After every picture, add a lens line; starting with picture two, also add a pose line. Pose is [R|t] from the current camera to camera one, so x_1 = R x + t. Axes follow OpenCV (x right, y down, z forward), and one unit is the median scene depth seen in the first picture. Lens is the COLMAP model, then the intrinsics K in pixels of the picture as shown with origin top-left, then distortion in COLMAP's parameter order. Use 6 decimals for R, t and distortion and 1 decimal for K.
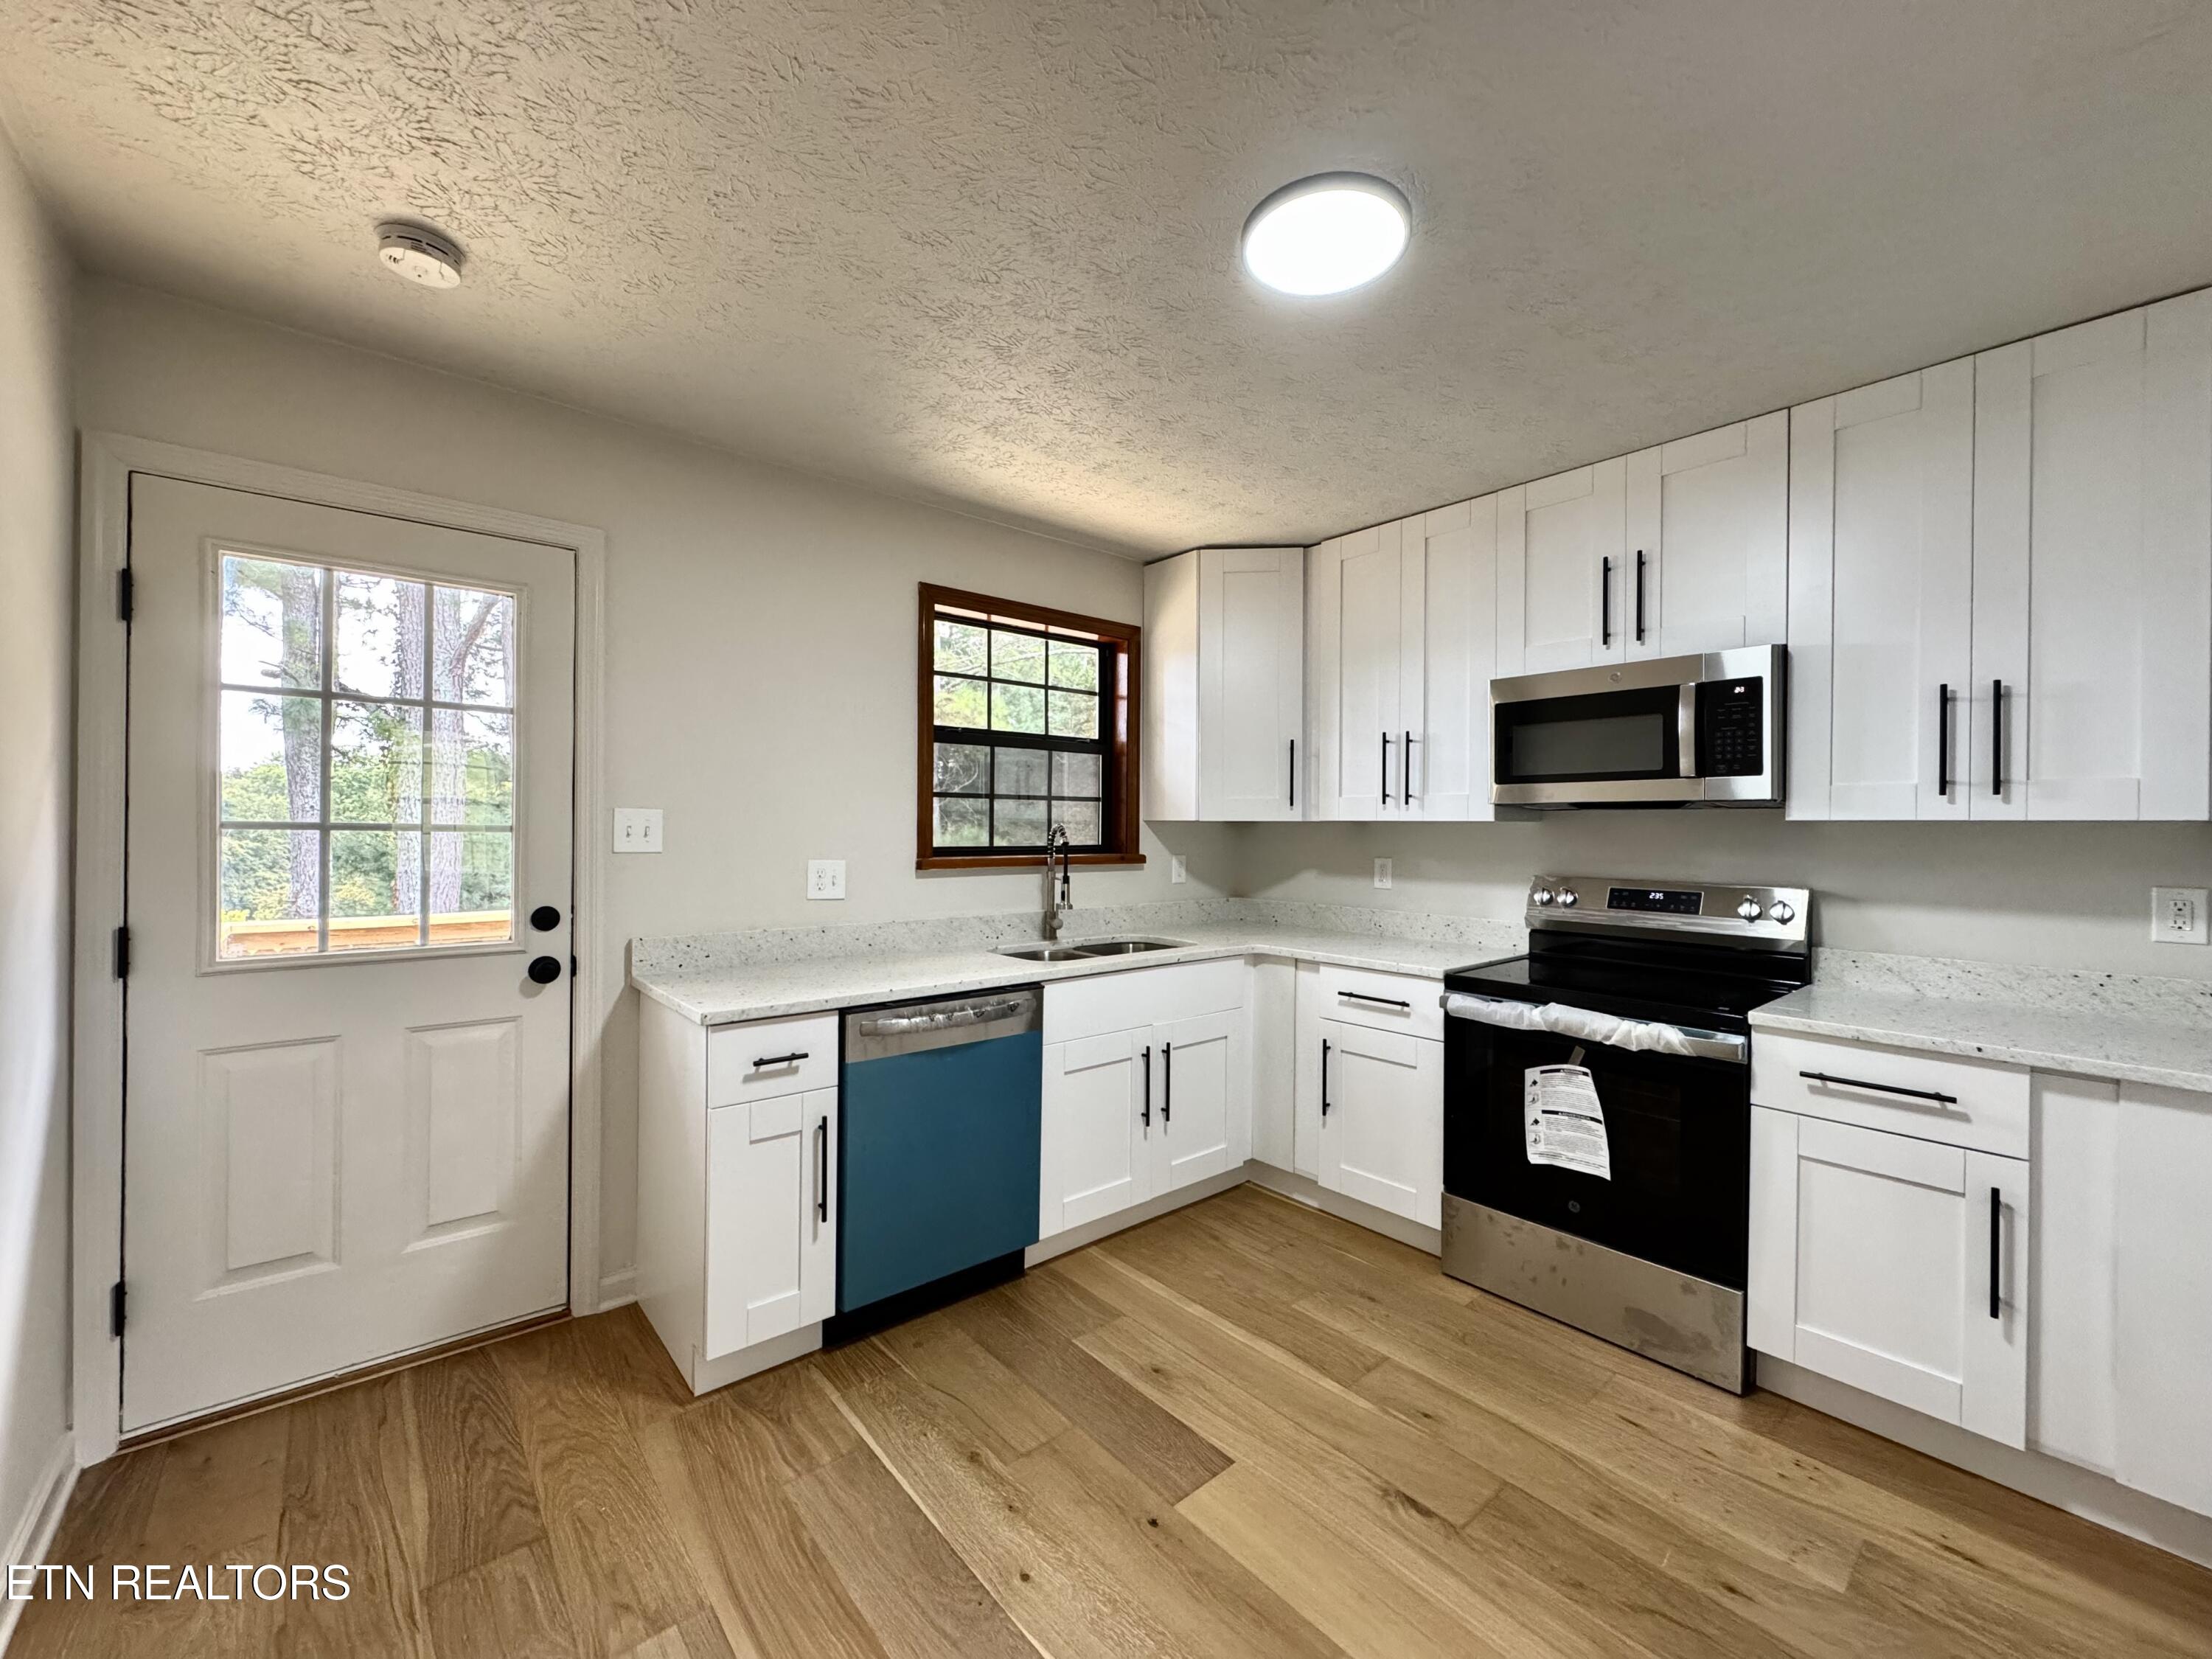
lens RADIAL K [[888.0, 0, 1111.4], [0, 888.0, 825.4], [0, 0, 1]] dist [-0.000433, -0.000130]
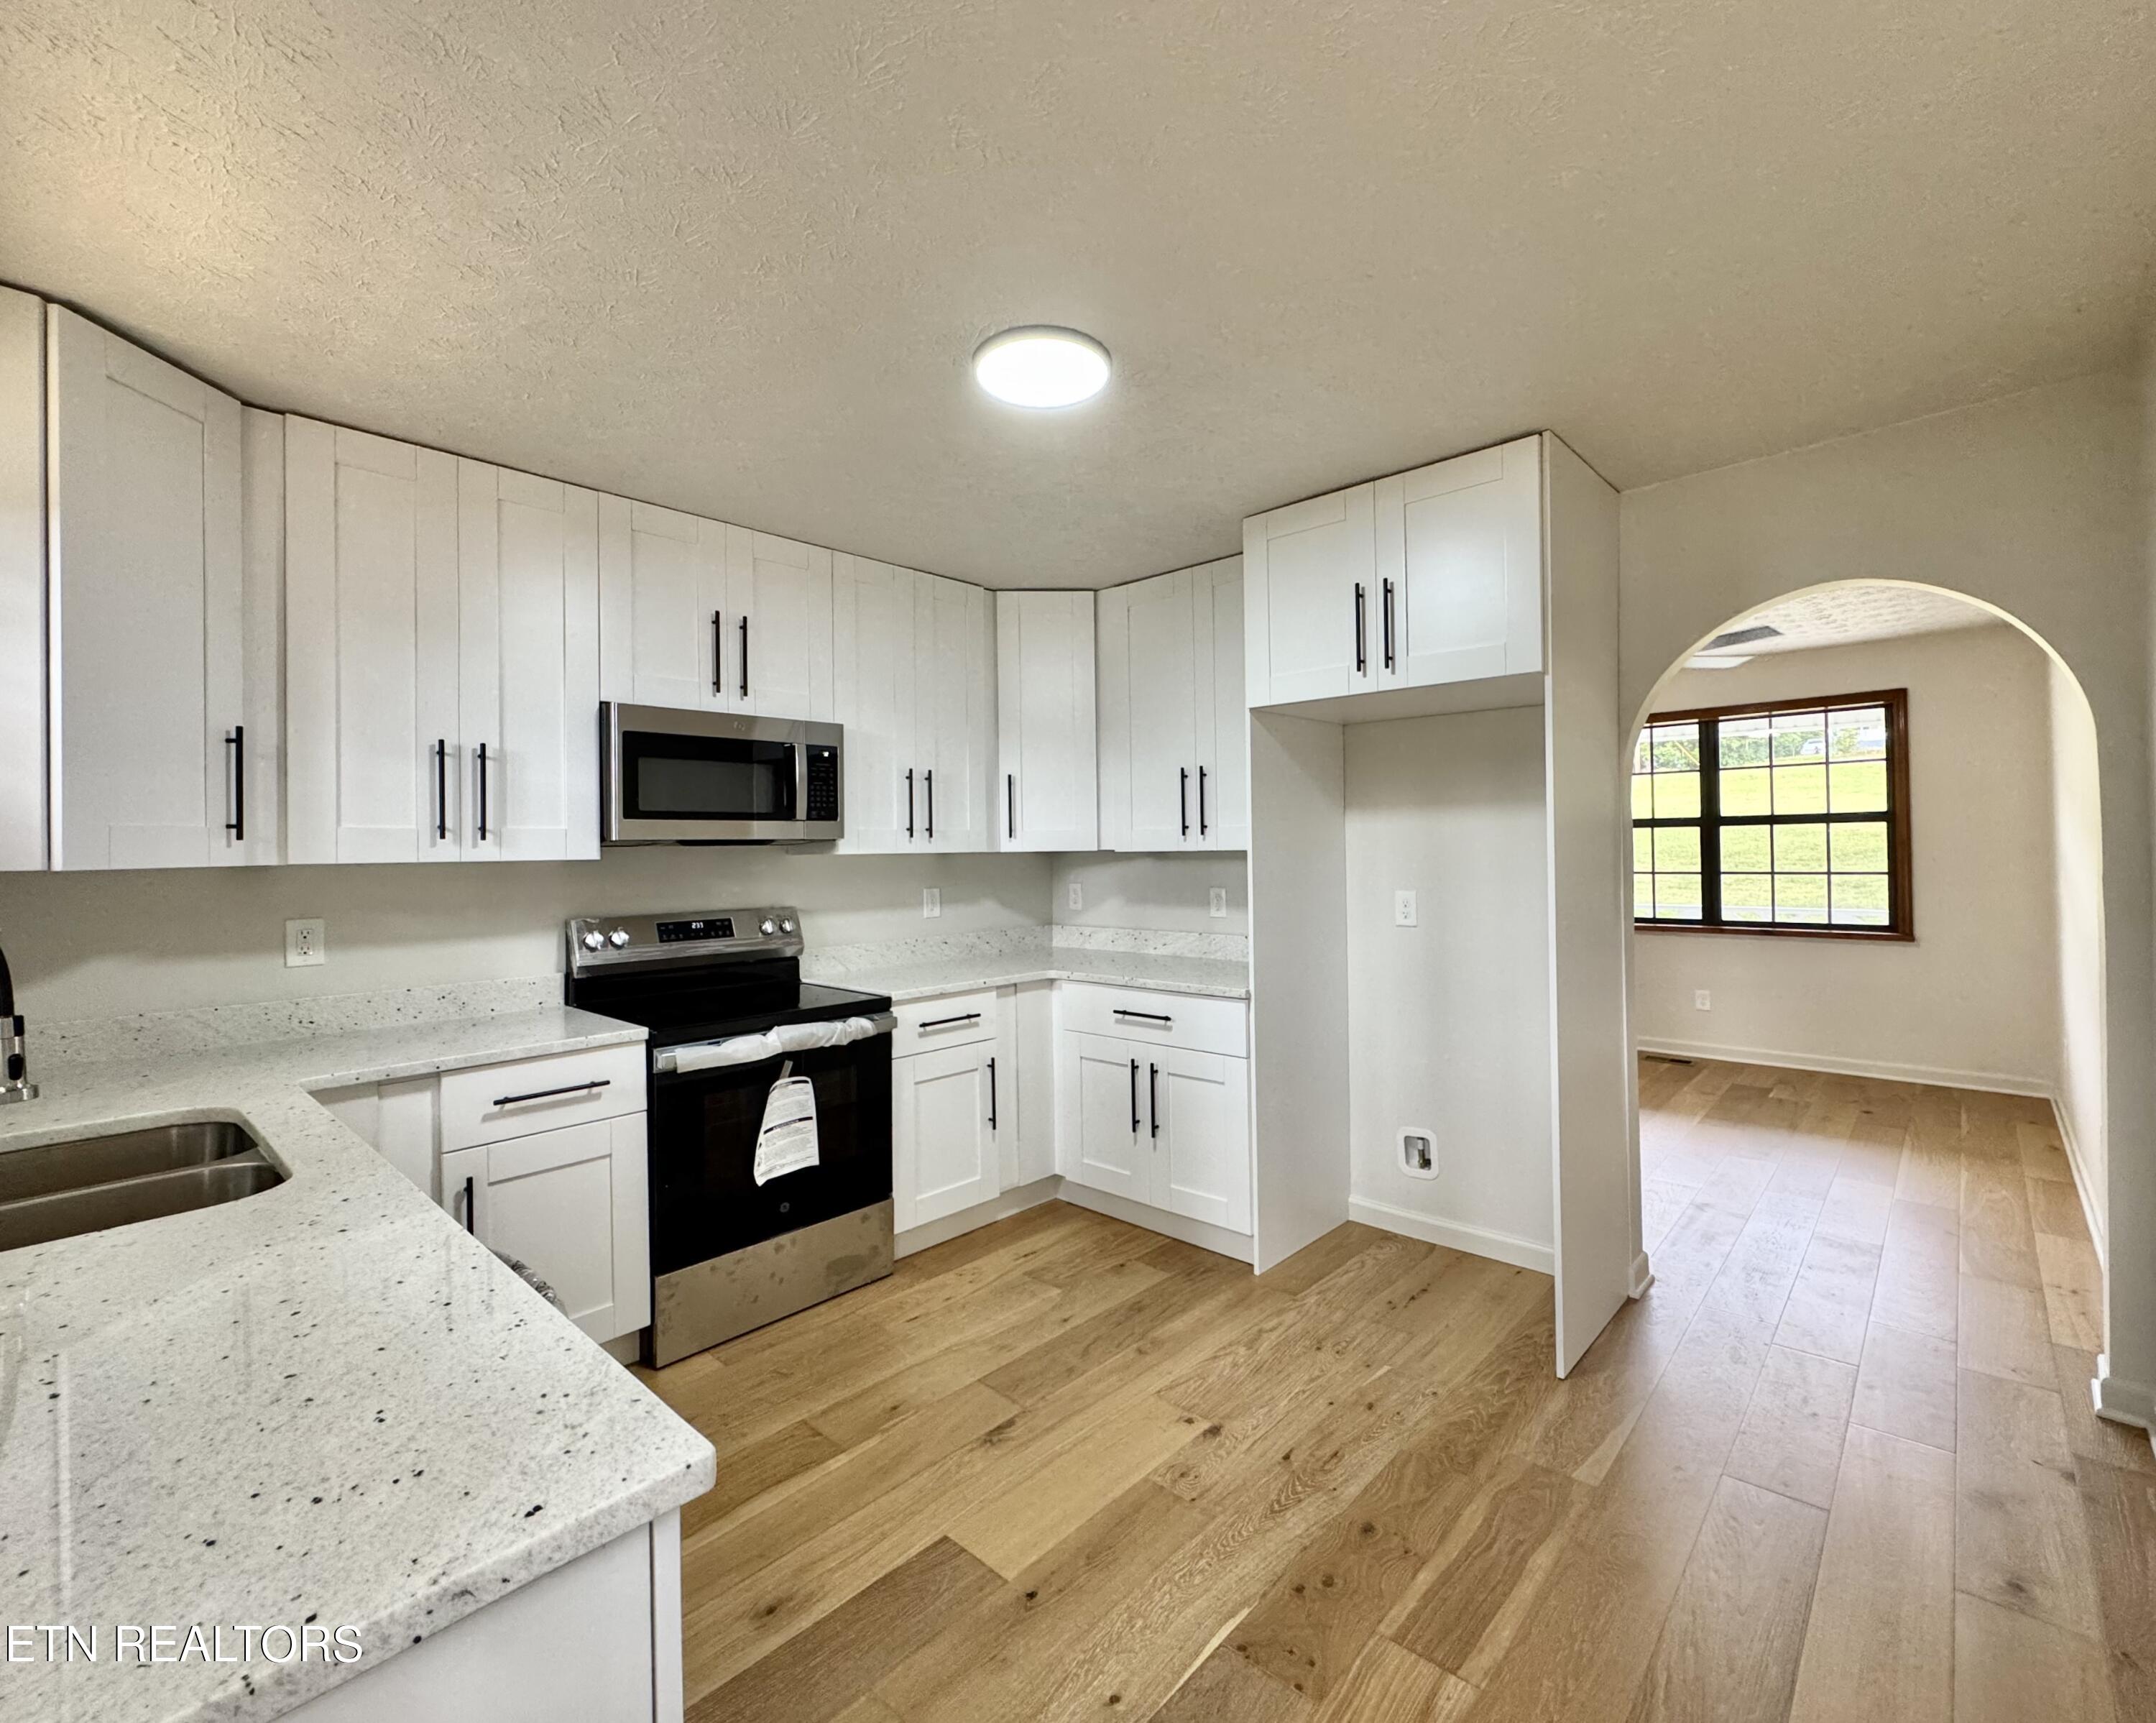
lens RADIAL K [[994.0, 0, 1086.5], [0, 994.0, 838.5], [0, 0, 1]] dist [0.001086, 0.000153]
pose [[-0.130855, 0.002971, 0.991397, -0.778969], [0.013892, 0.999903, -0.001163, -0.022506], [-0.991304, 0.013621, -0.130883, 0.811169]]
